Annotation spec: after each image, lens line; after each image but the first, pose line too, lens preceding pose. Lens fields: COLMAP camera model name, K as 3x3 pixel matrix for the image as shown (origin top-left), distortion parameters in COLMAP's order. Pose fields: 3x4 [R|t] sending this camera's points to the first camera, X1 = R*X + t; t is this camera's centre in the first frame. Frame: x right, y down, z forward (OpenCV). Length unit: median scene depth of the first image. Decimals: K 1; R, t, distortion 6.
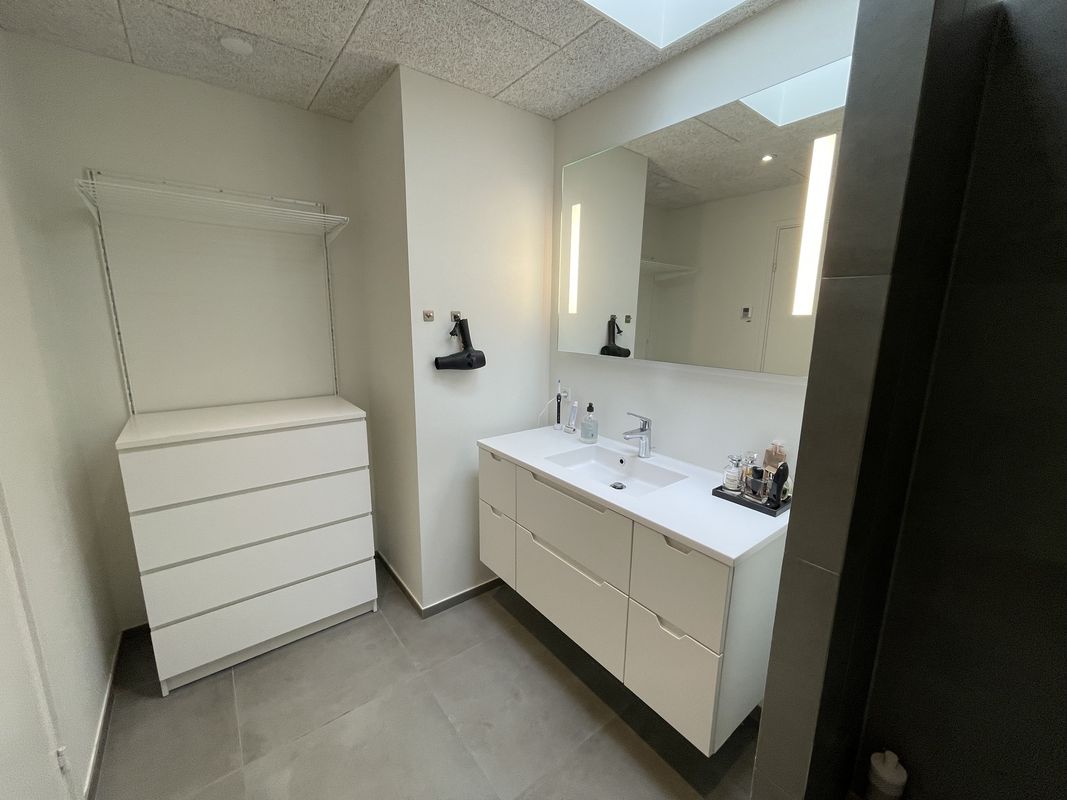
lens RADIAL K [[429.3, 0, 533.5], [0, 429.3, 400.0], [0, 0, 1]] dist [-0.000859, 0.000081]
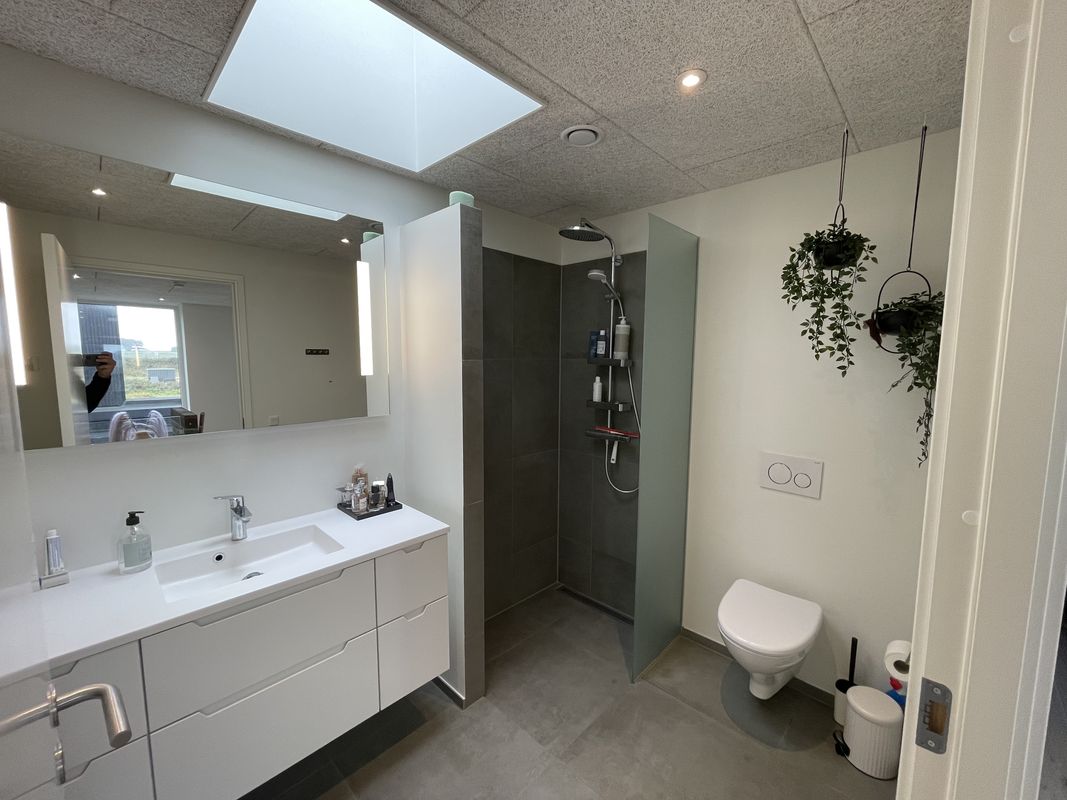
lens RADIAL K [[433.9, 0, 532.6], [0, 433.9, 400.9], [0, 0, 1]] dist [-0.001249, 0.000629]
pose [[-0.144437, -0.116433, 0.982640, -0.741343], [0.188234, 0.971687, 0.142804, -0.172213], [-0.971445, 0.205592, -0.118431, 0.515683]]
